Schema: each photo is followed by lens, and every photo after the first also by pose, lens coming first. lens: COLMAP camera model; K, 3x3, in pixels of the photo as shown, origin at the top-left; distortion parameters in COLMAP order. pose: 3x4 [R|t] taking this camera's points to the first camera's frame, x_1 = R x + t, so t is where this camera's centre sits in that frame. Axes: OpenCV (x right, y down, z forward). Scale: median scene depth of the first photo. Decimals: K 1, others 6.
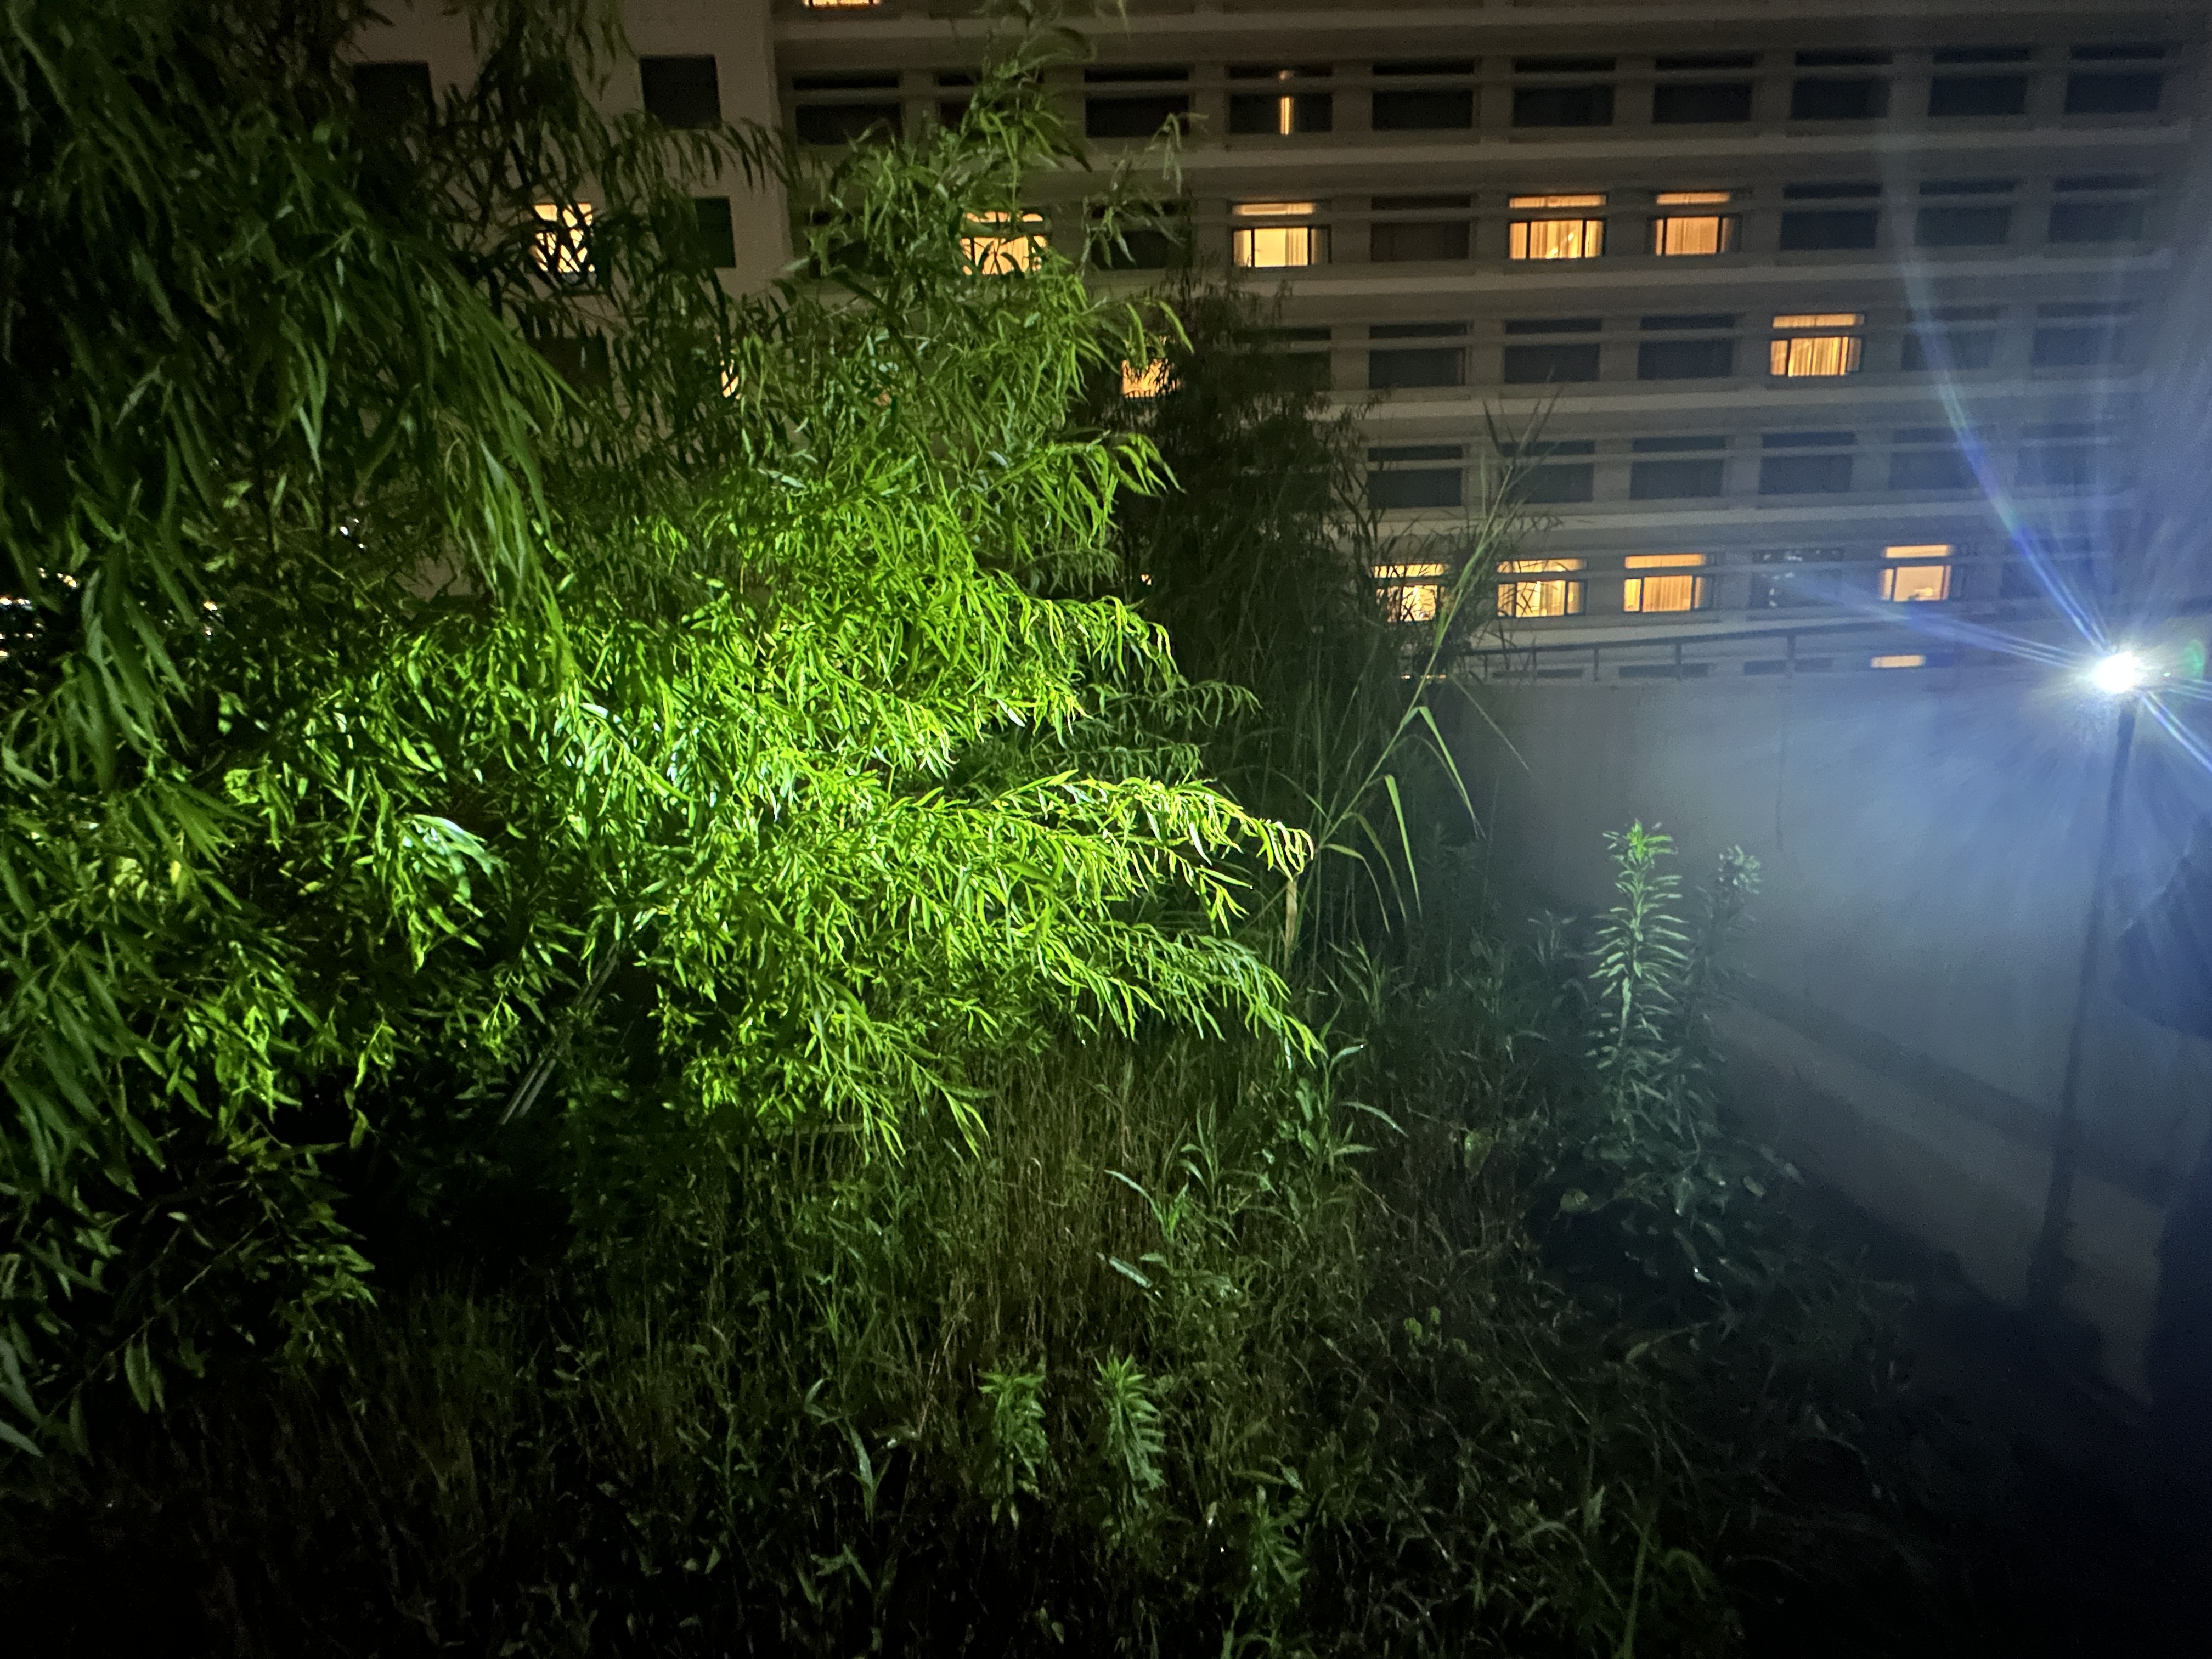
lens RADIAL K [[883.3, 0, 1107.3], [0, 883.3, 827.2], [0, 0, 1]] dist [-0.004264, 0.001954]
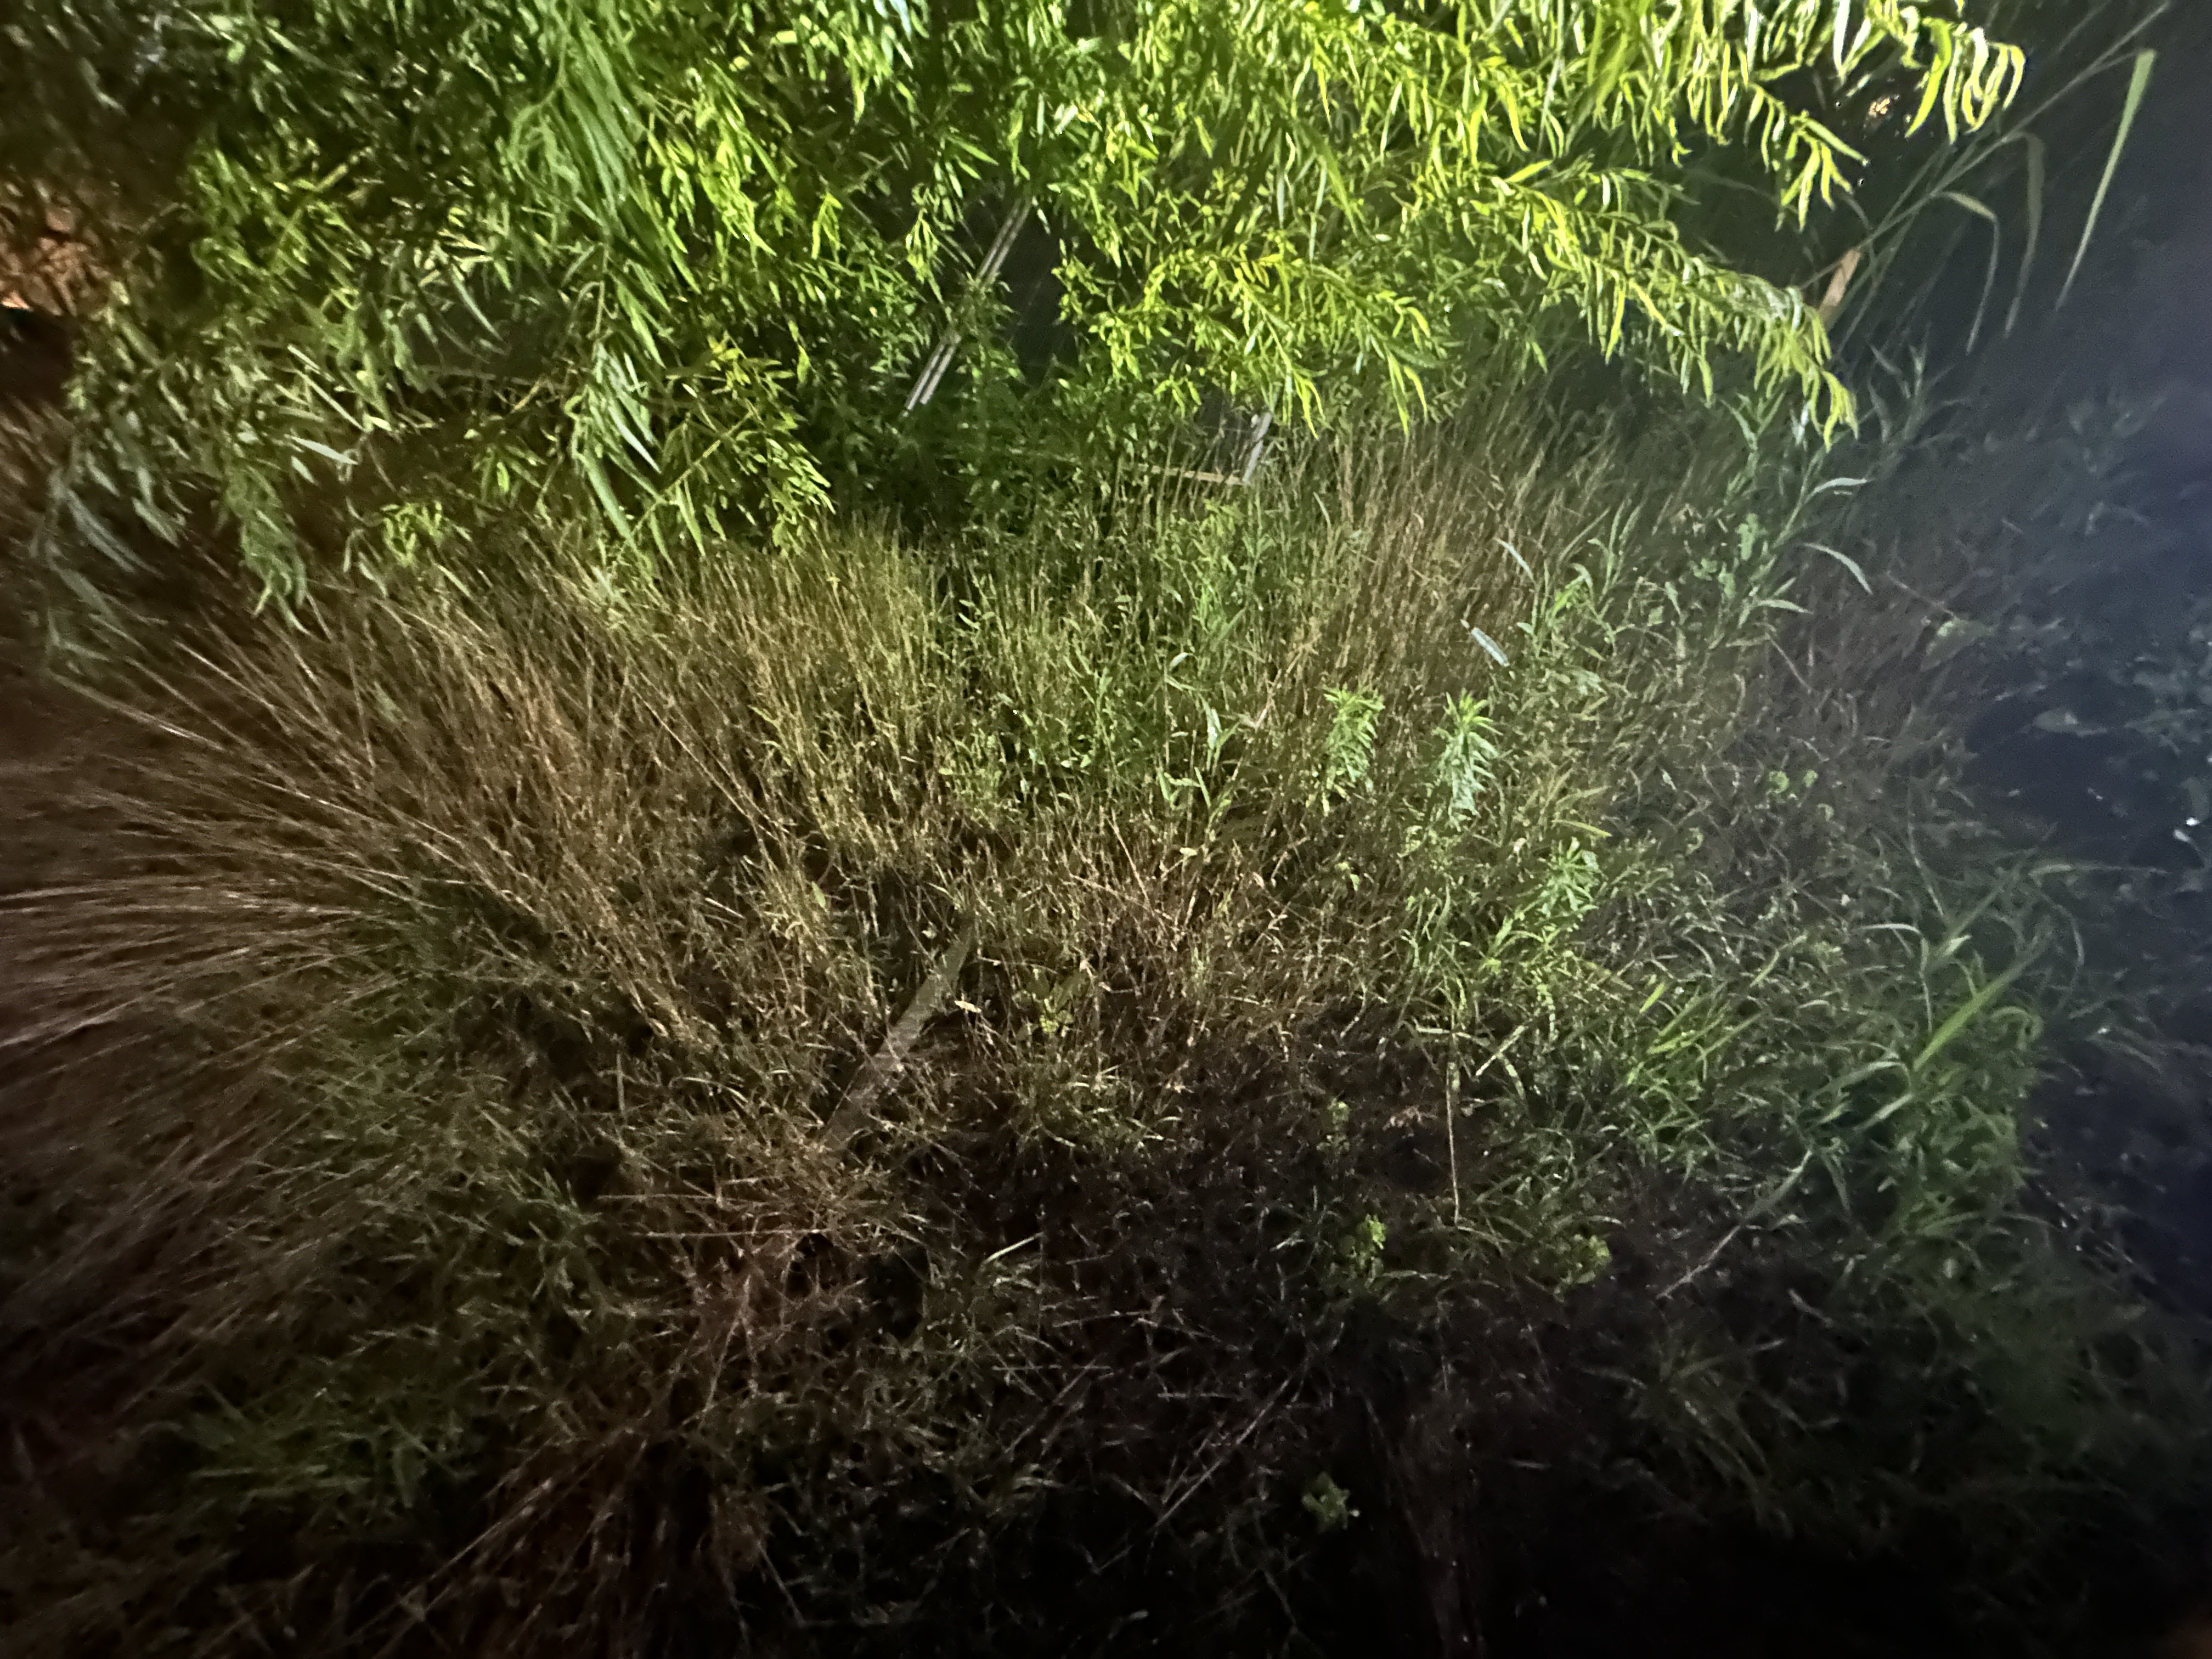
lens RADIAL K [[883.3, 0, 1106.3], [0, 883.3, 829.4], [0, 0, 1]] dist [-0.004264, 0.001954]
pose [[0.926863, 0.281964, -0.247832, -0.067413], [-0.099680, 0.821338, 0.561665, 0.167395], [0.361923, -0.495882, 0.789375, -0.014274]]
